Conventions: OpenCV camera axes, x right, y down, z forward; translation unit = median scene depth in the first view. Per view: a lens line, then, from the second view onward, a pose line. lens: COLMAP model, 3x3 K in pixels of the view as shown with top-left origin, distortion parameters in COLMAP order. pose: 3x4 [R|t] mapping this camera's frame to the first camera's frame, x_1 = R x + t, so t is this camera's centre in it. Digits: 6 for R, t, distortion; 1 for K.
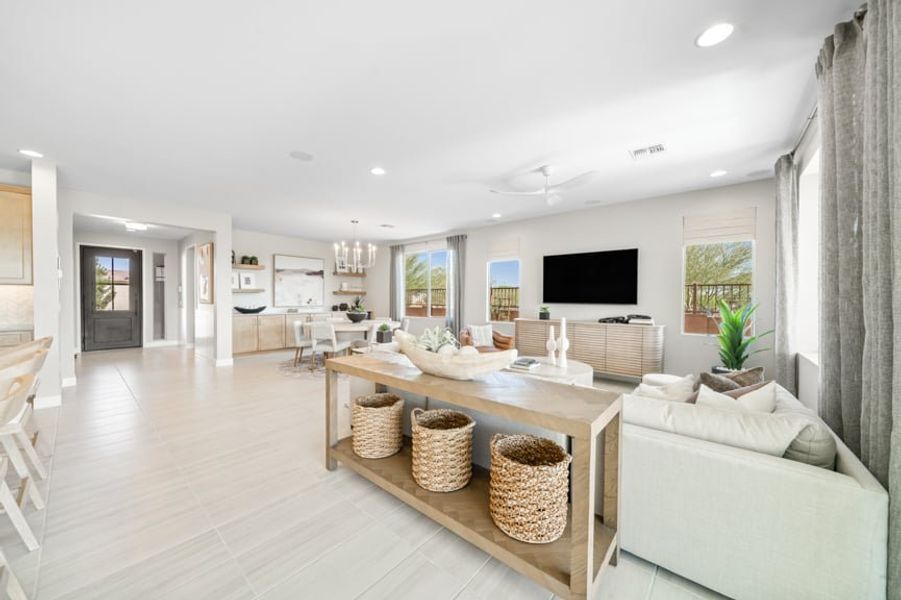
lens RADIAL K [[315.5, 0, 451.1], [0, 315.5, 299.6], [0, 0, 1]] dist [-0.003524, 0.000552]
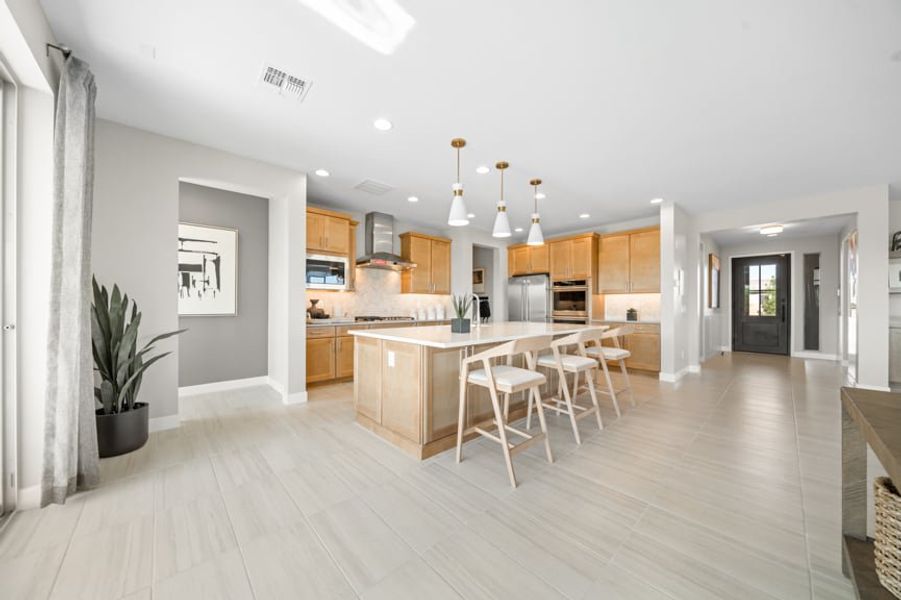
lens RADIAL K [[315.5, 0, 444.7], [0, 315.5, 304.4], [0, 0, 1]] dist [-0.003524, 0.000552]
pose [[-0.127425, -0.008521, -0.991812, 0.091680], [-0.006224, 0.999950, -0.007792, 0.011066], [0.991829, 0.005181, -0.127471, 0.094689]]
